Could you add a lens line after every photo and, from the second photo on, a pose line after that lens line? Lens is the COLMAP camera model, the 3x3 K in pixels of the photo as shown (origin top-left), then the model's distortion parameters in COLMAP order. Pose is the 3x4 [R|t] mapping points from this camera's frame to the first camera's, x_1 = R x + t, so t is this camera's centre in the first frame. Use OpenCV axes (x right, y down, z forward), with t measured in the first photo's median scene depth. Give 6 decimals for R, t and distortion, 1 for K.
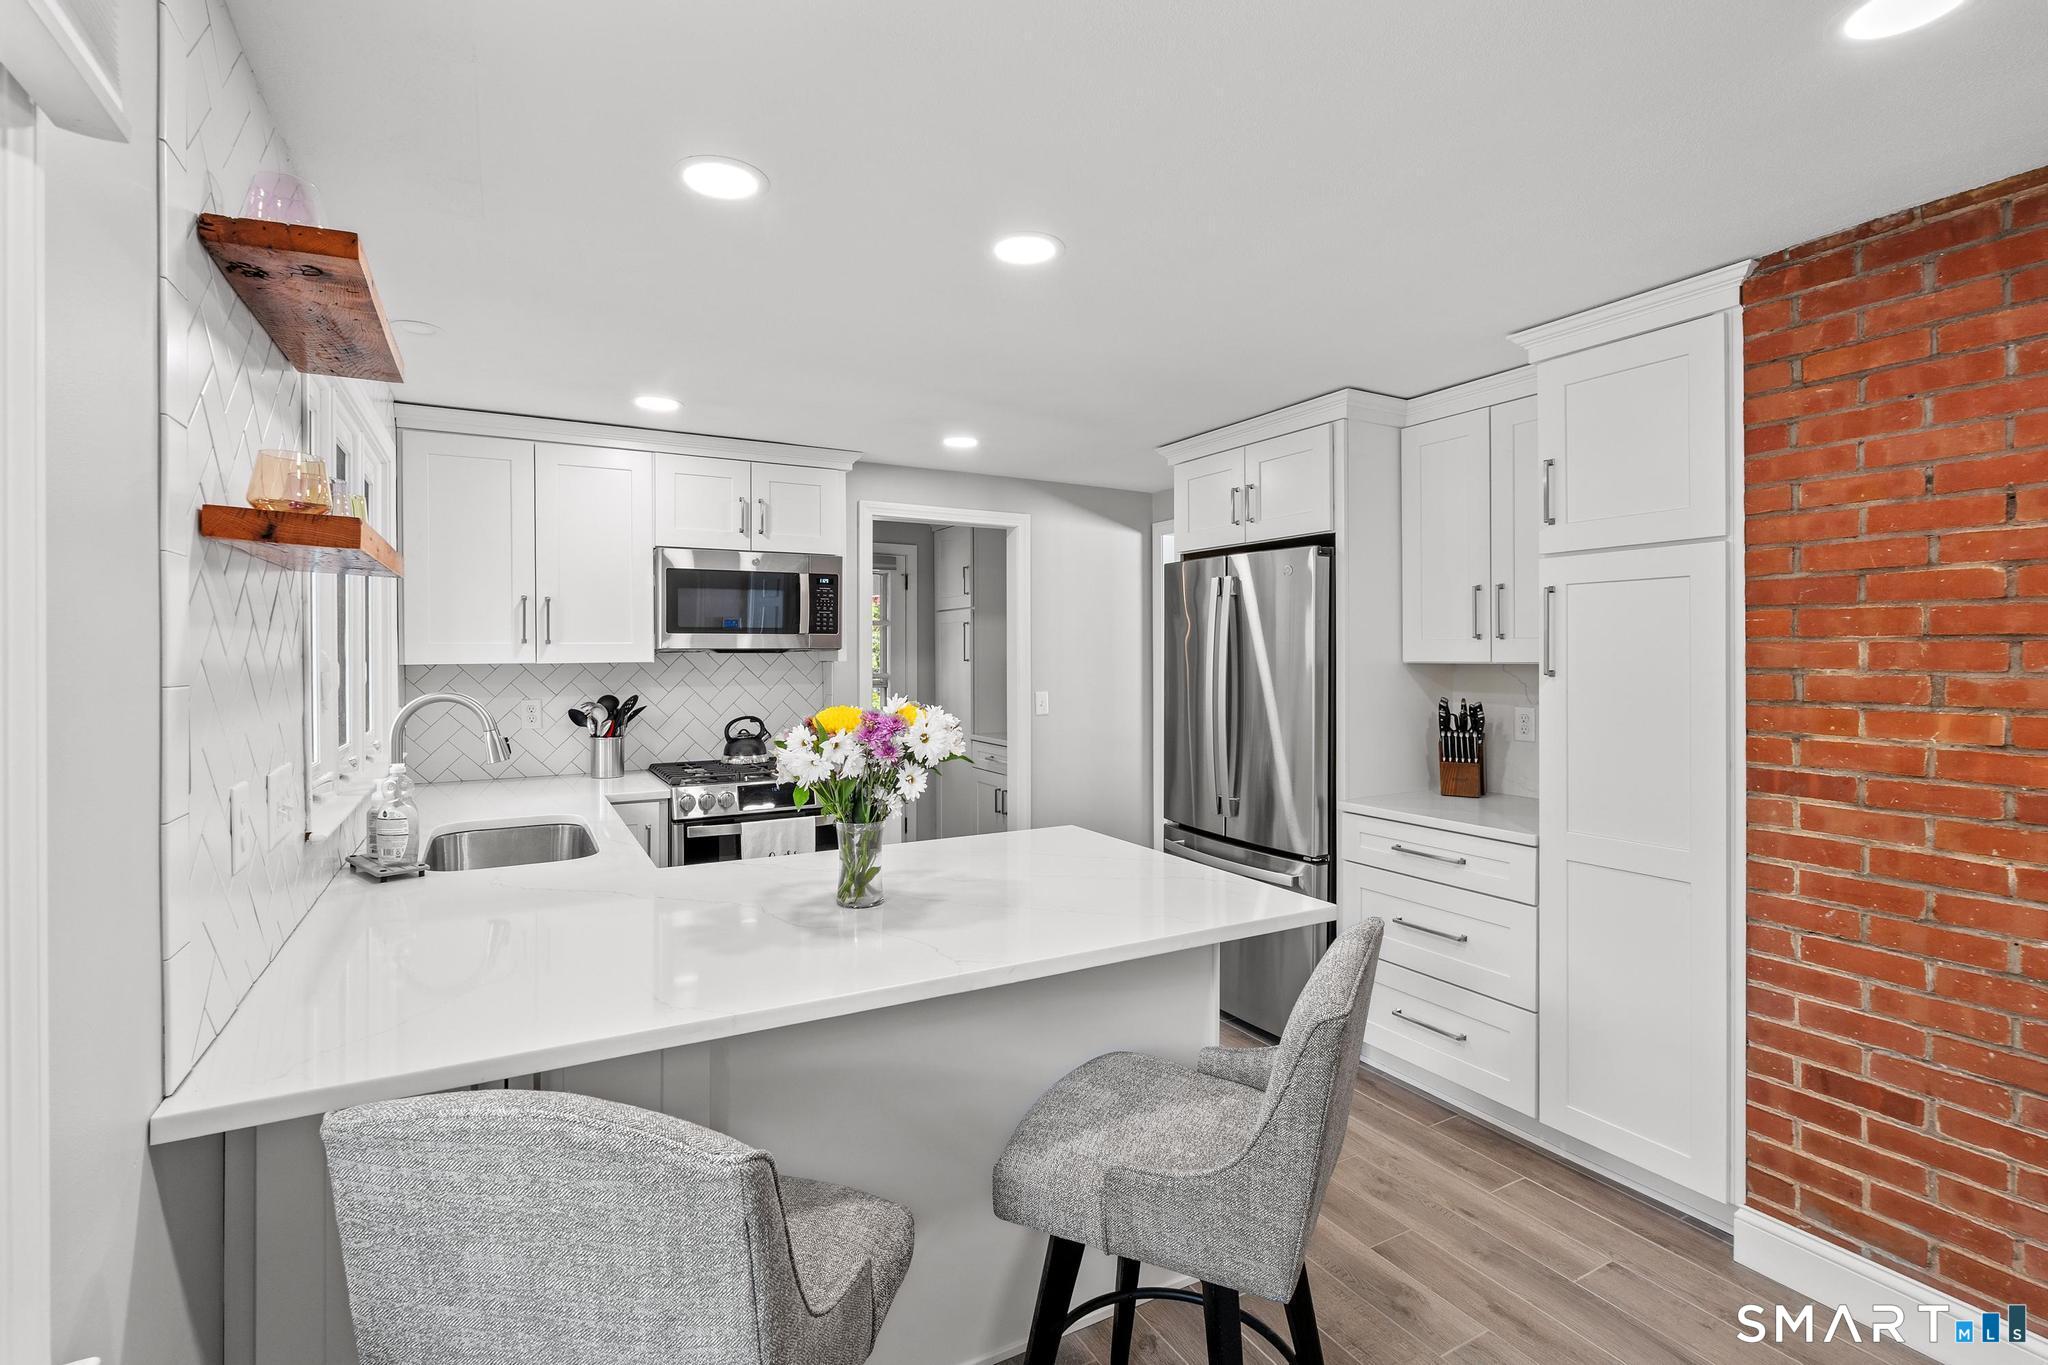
lens RADIAL K [[933.3, 0, 1024.2], [0, 933.3, 660.4], [0, 0, 1]] dist [-0.002677, -0.000768]
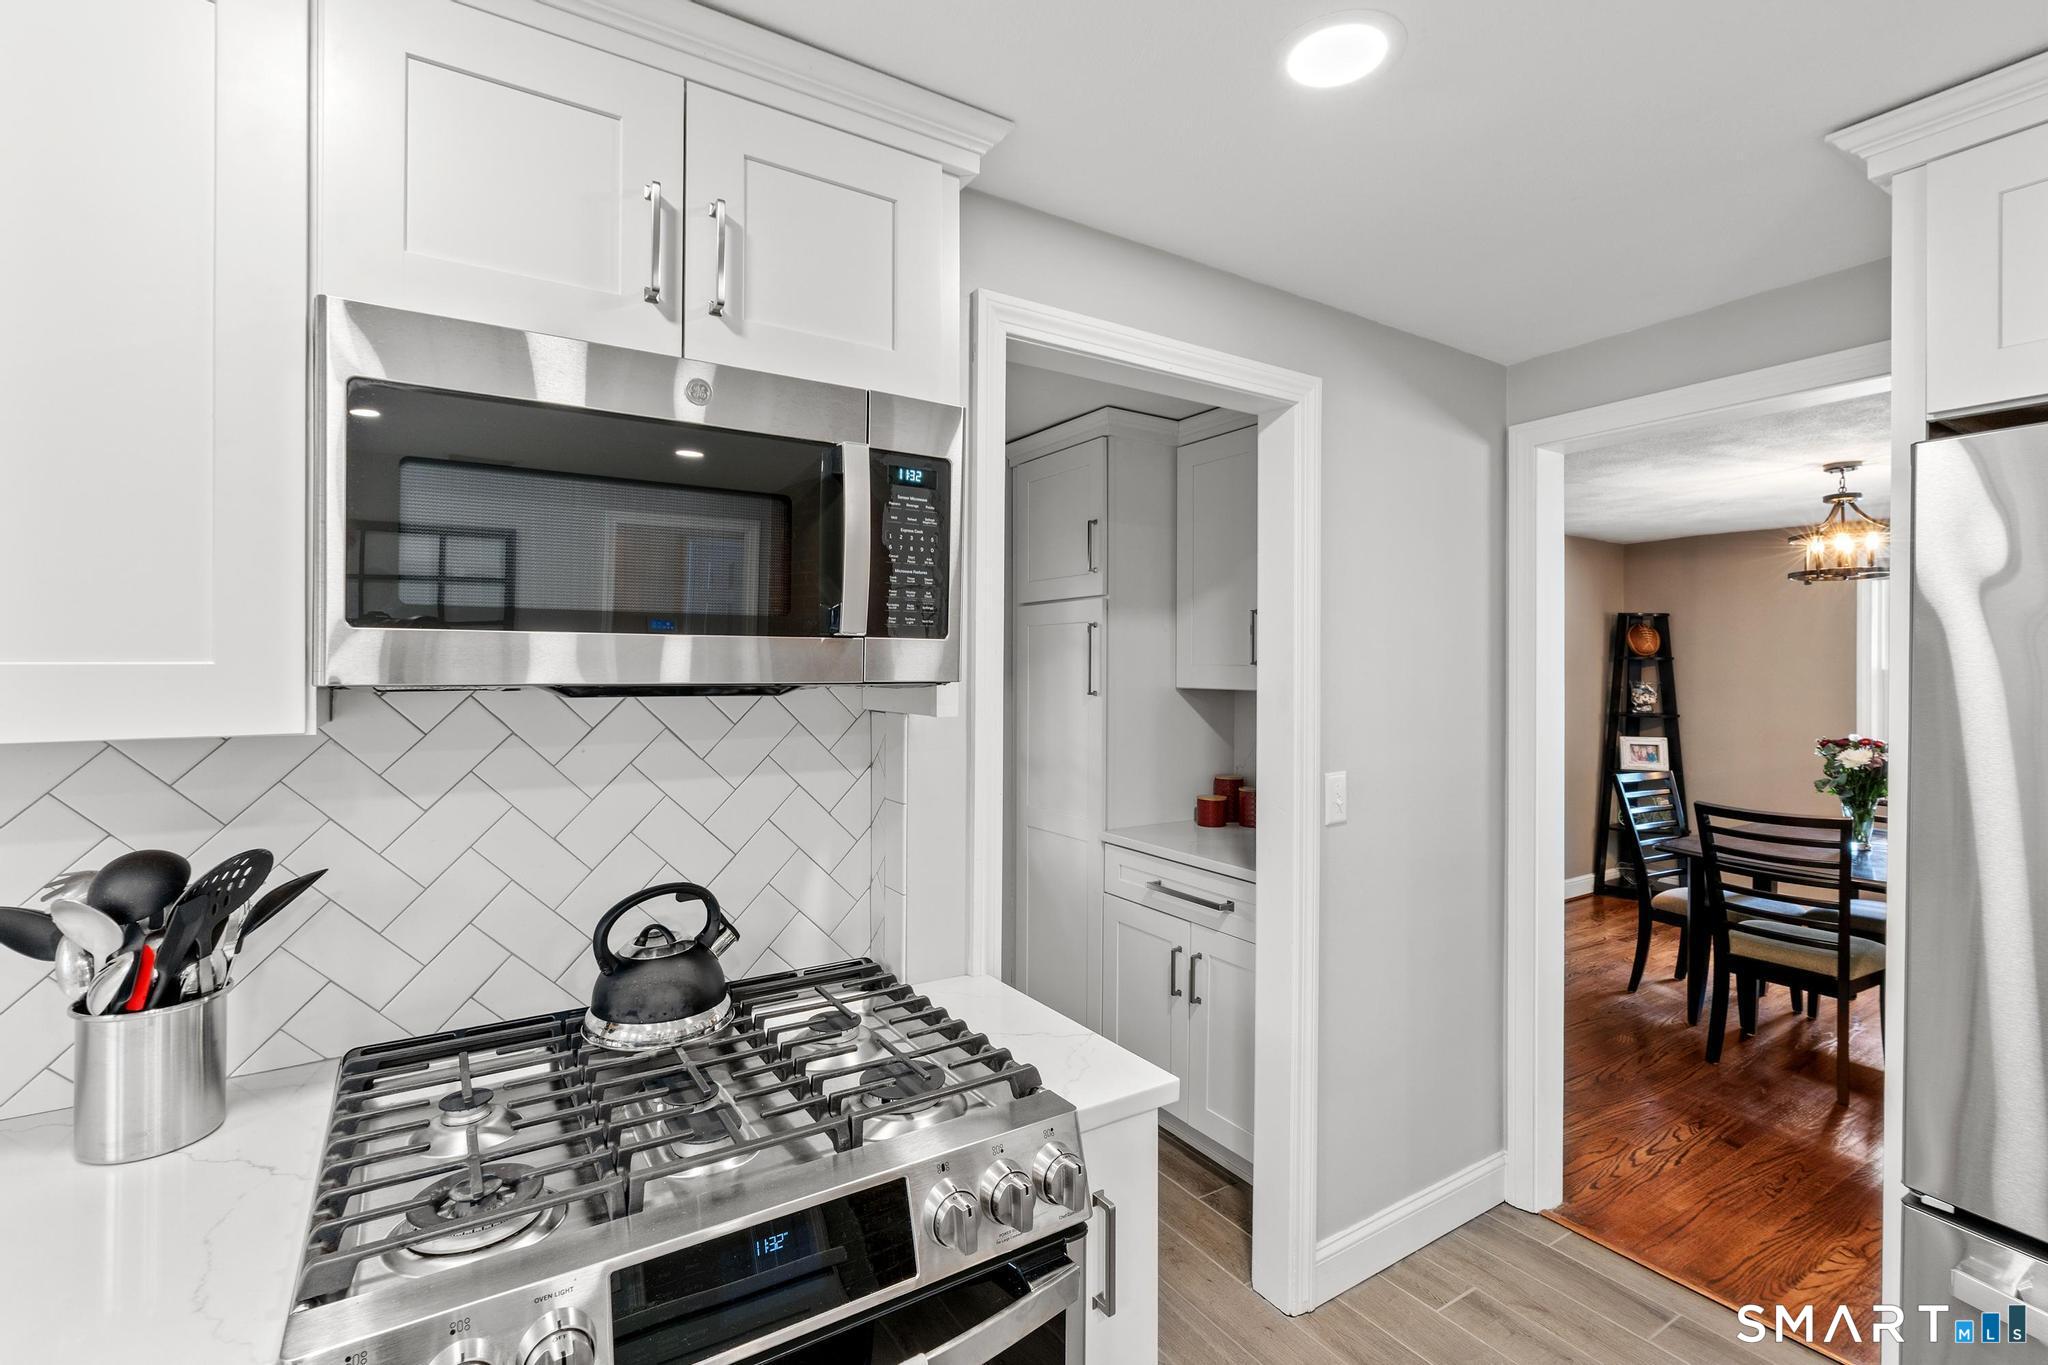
lens RADIAL K [[933.3, 0, 1021.5], [0, 933.3, 665.3], [0, 0, 1]] dist [-0.002677, -0.000768]
pose [[0.998455, 0.009684, 0.054712, -0.196101], [-0.009247, 0.999923, -0.008227, -0.016700], [-0.054787, 0.007708, 0.998468, 0.682629]]
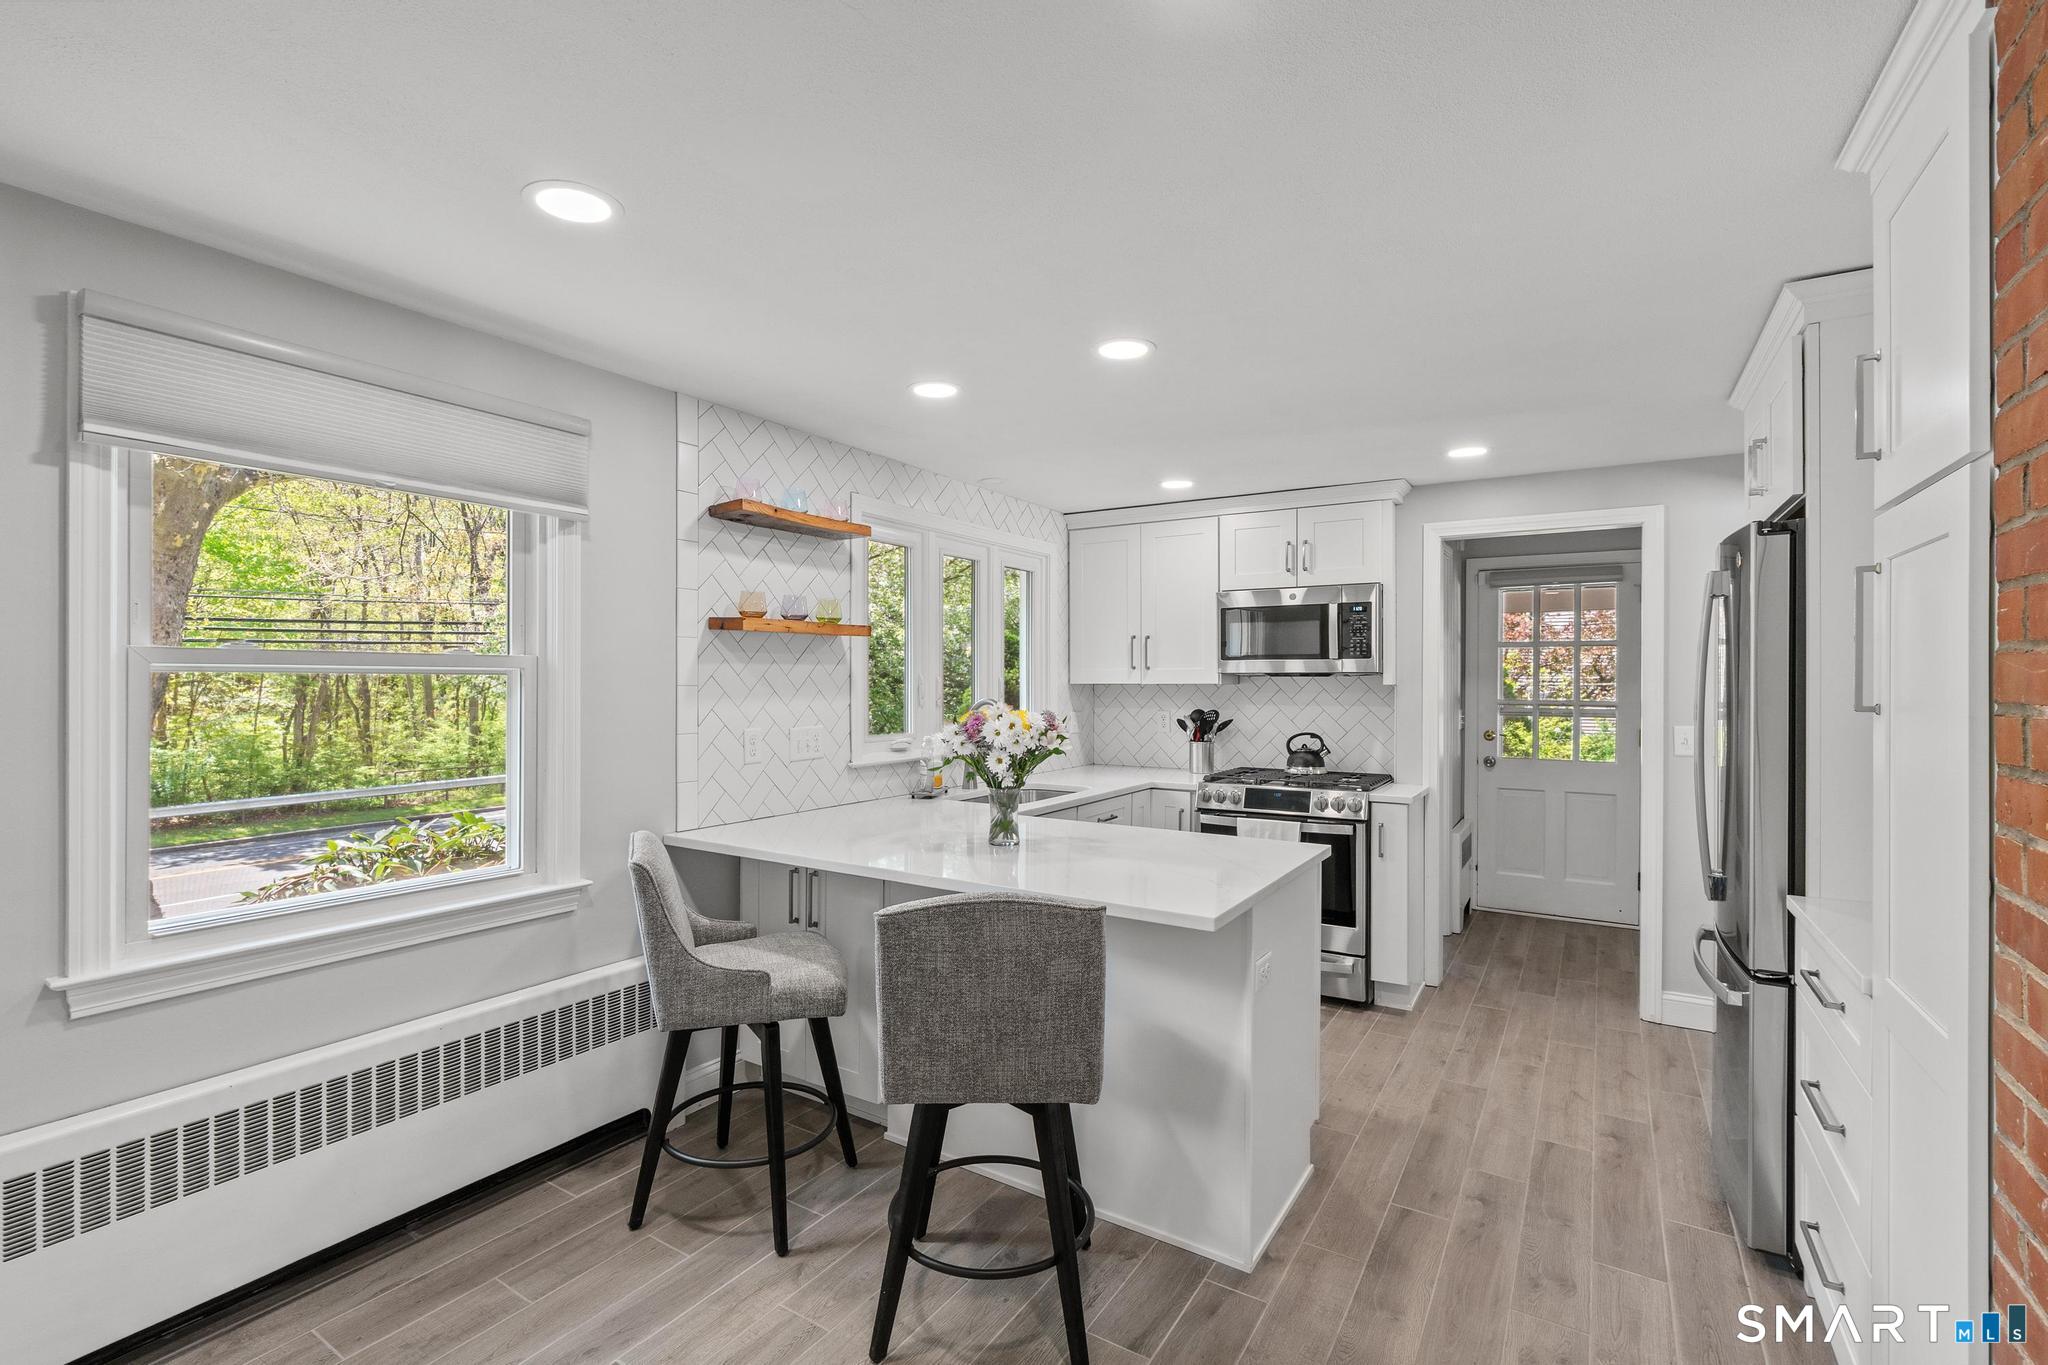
lens RADIAL K [[933.3, 0, 1019.5], [0, 933.3, 681.3], [0, 0, 1]] dist [-0.002677, -0.000768]
pose [[0.481518, 0.003093, -0.876431, 0.538005], [-0.005440, 0.999985, 0.000540, -0.000848], [0.876420, 0.004508, 0.481527, 0.156845]]
